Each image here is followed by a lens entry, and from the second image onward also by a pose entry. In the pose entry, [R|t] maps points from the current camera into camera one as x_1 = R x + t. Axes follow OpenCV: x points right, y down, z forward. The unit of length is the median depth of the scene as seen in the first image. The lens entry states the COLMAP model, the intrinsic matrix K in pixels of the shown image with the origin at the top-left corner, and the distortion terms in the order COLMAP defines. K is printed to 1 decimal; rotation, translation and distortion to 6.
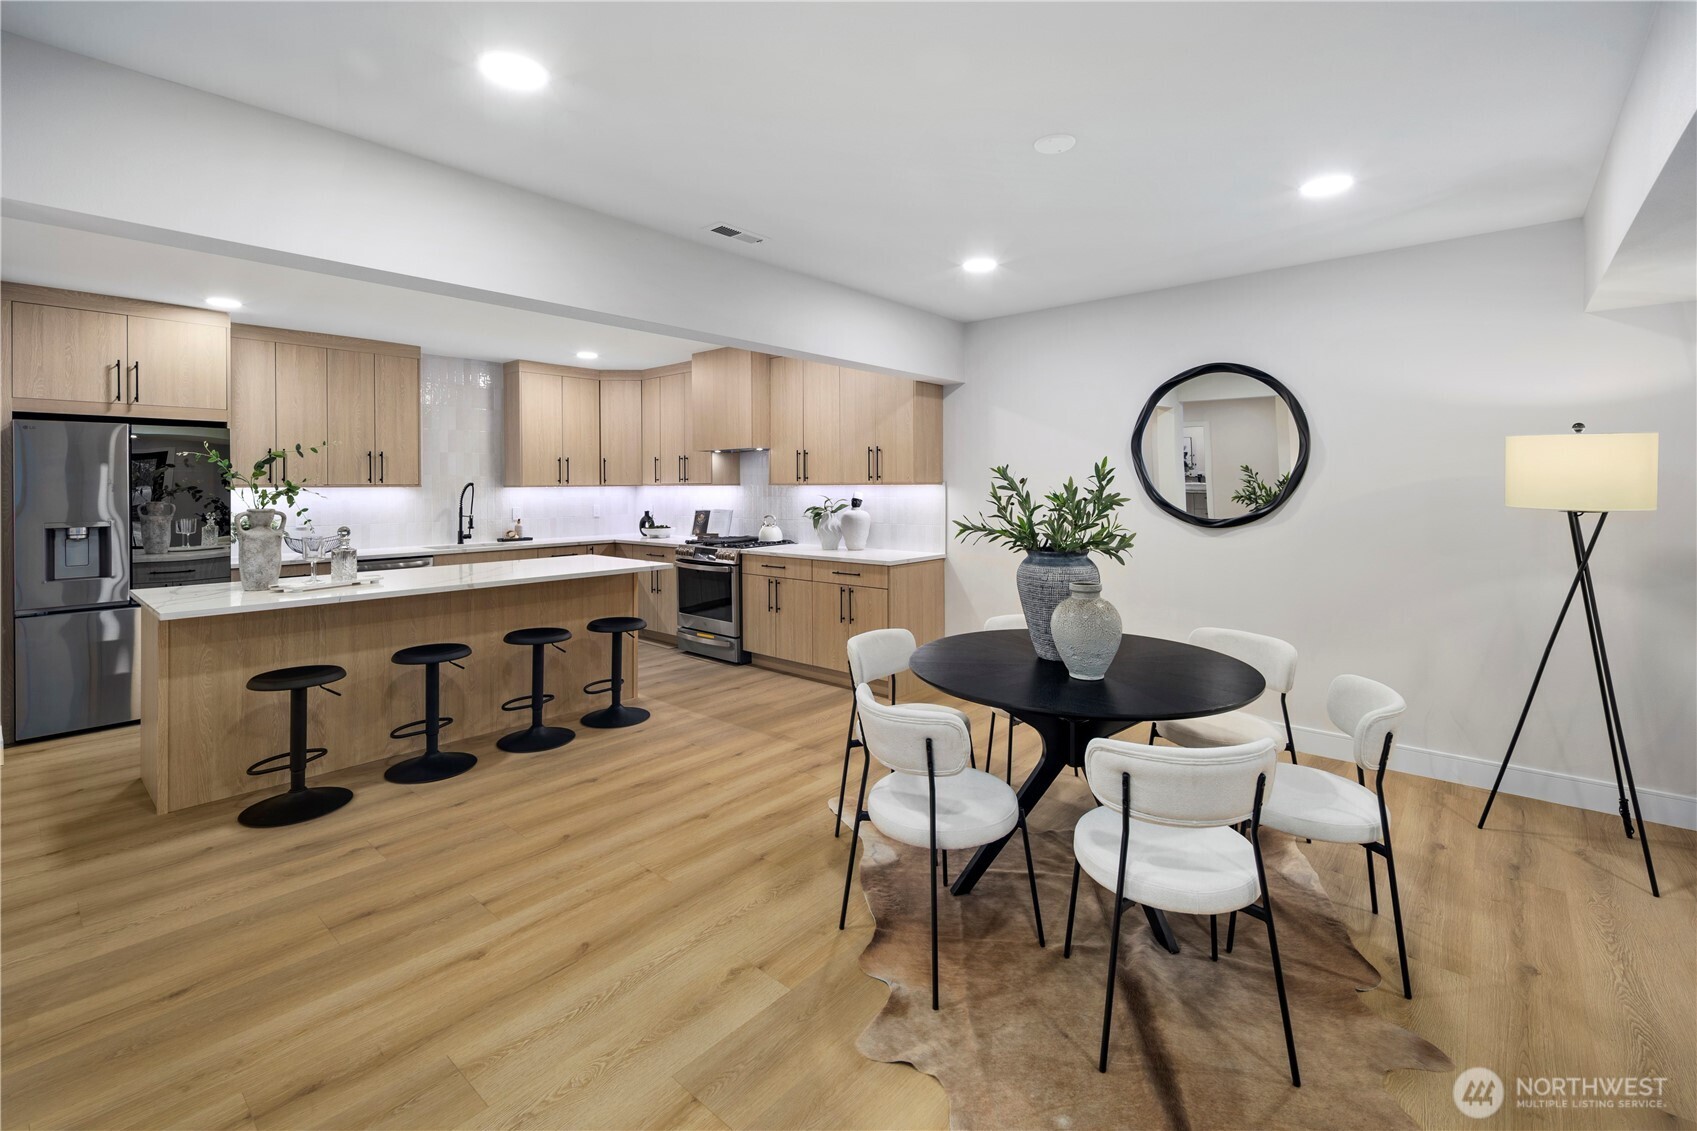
lens RADIAL K [[741.3, 0, 854.4], [0, 741.3, 556.7], [0, 0, 1]] dist [-0.000149, -0.000393]
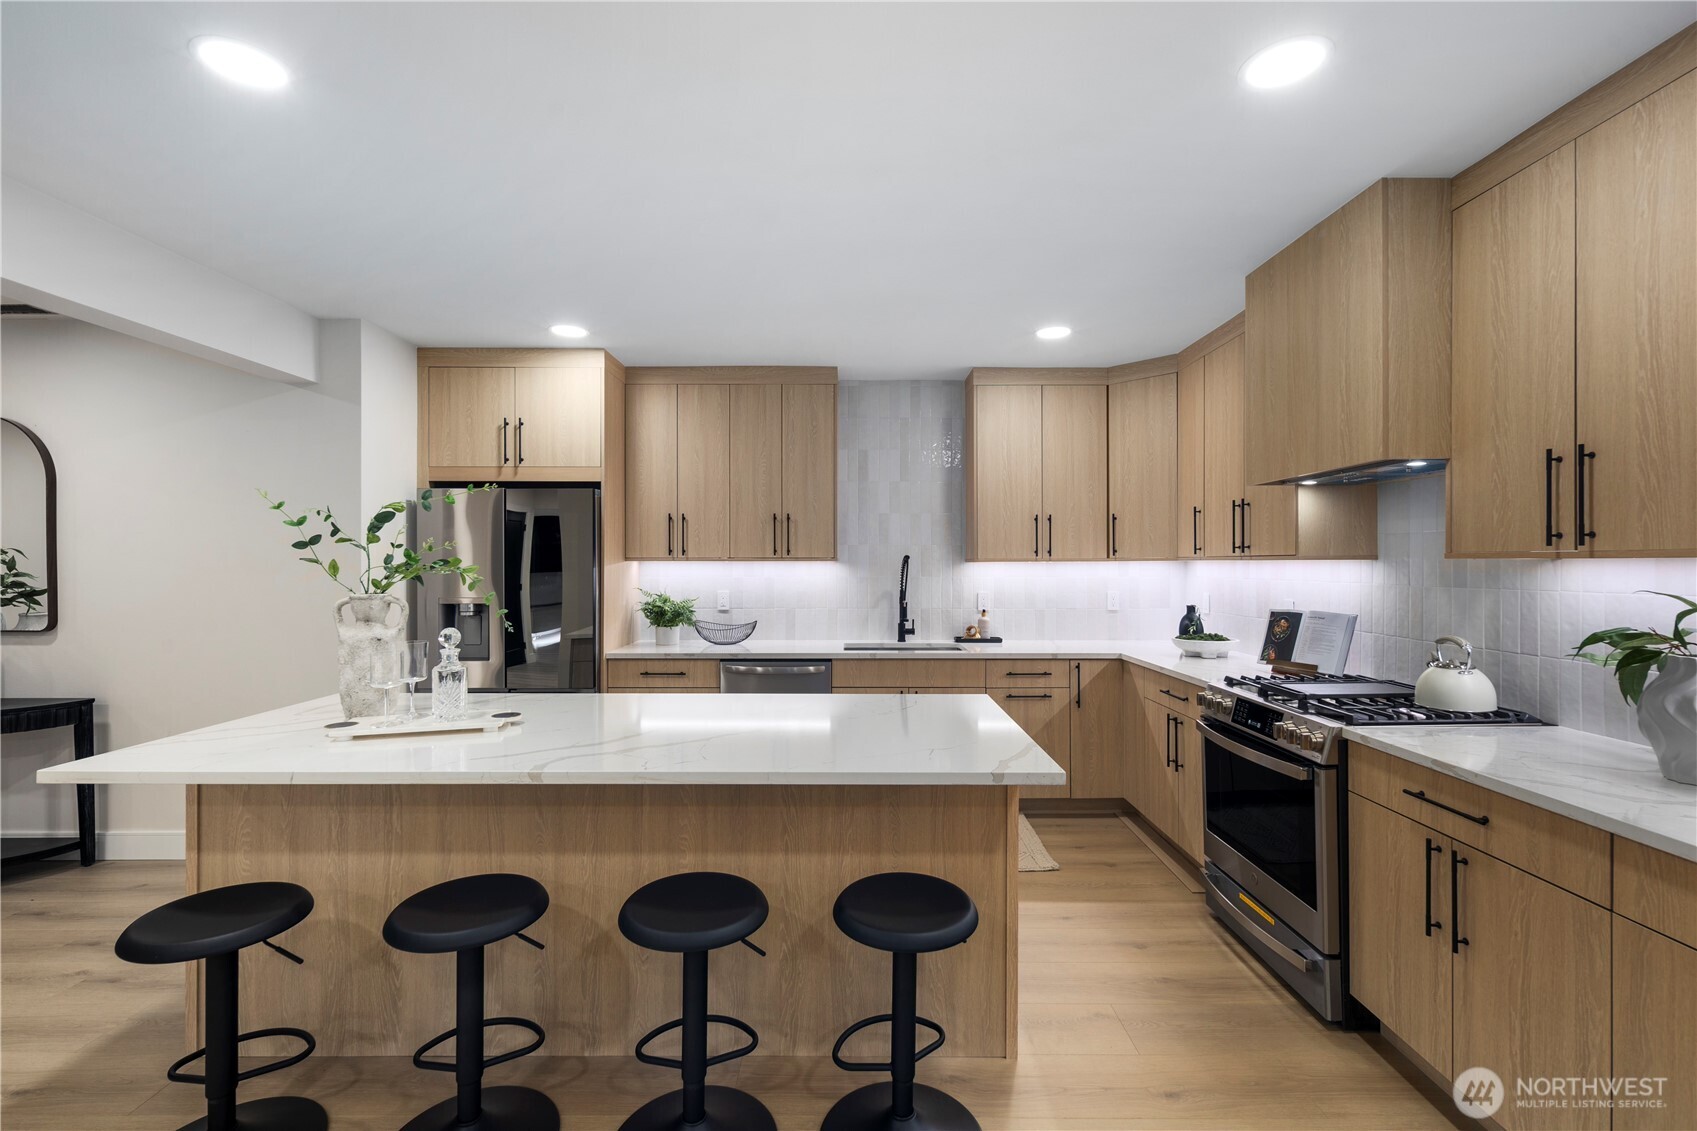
lens RADIAL K [[741.3, 0, 854.4], [0, 741.3, 556.7], [0, 0, 1]] dist [-0.000149, -0.000393]
pose [[0.658008, -0.001419, -0.753010, -0.030620], [-0.074682, 0.994945, -0.067134, -0.049113], [0.749299, 0.100411, 0.654575, 0.520702]]
